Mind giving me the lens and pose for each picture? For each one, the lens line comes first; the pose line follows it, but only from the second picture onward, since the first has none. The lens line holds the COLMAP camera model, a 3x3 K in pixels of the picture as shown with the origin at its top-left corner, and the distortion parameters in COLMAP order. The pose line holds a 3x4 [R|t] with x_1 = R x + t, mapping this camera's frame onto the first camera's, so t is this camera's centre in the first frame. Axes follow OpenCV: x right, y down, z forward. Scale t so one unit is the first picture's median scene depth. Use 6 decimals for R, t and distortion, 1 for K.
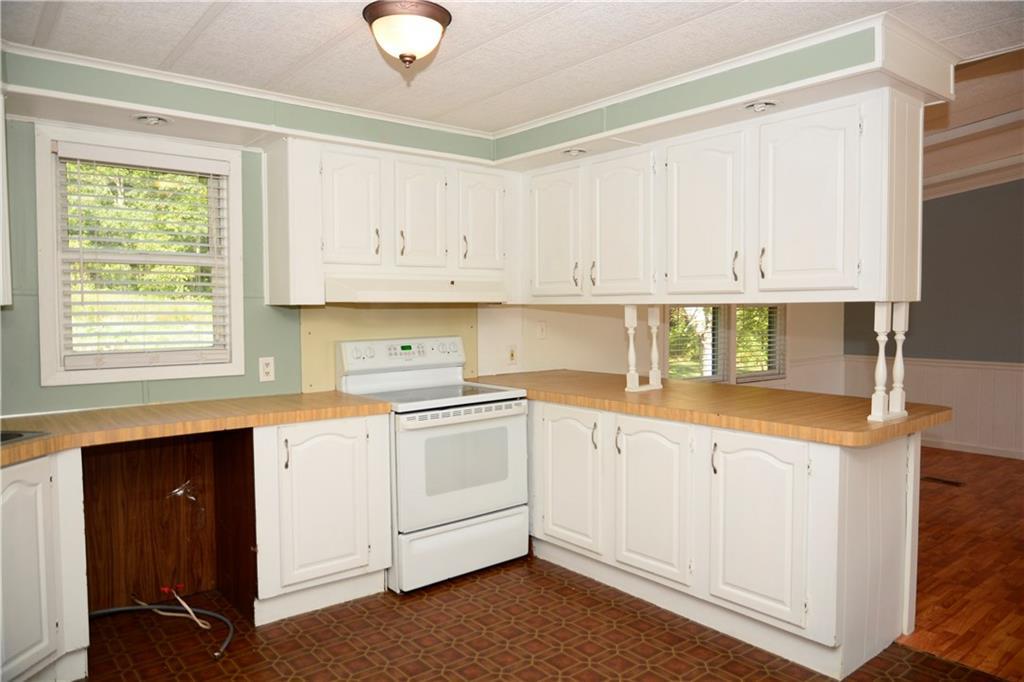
lens RADIAL K [[711.0, 0, 514.4], [0, 711.0, 339.0], [0, 0, 1]] dist [-0.009164, -0.003212]
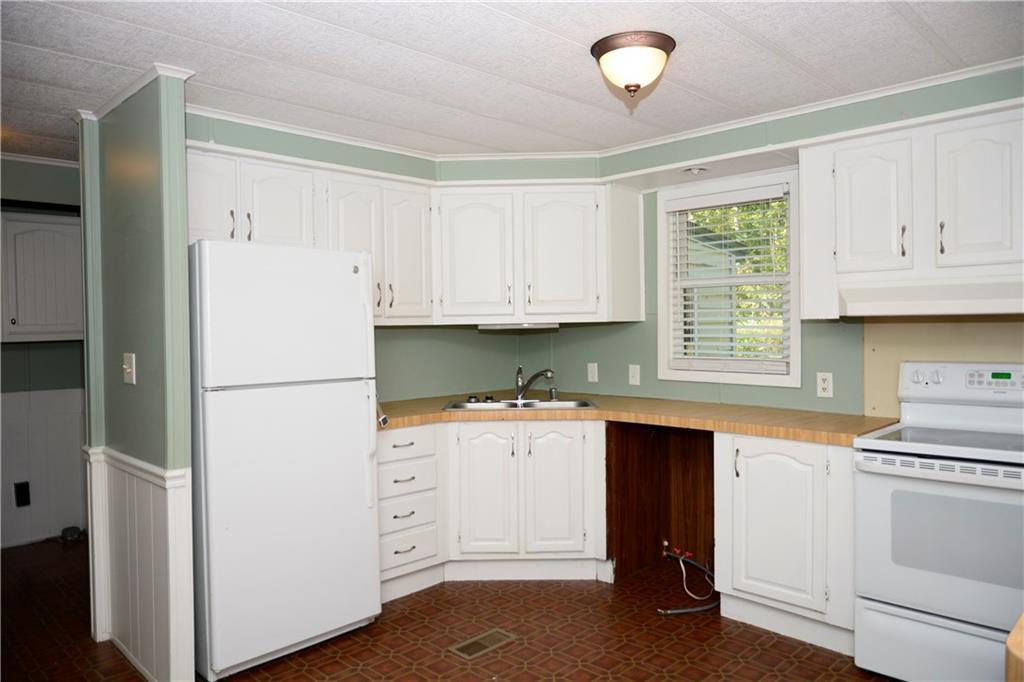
lens RADIAL K [[711.0, 0, 514.4], [0, 711.0, 339.0], [0, 0, 1]] dist [-0.009164, -0.003212]
pose [[0.104517, 0.022086, -0.994278, 0.653348], [-0.033785, 0.999255, 0.018646, -0.027672], [0.993949, 0.031643, 0.105186, 0.537645]]
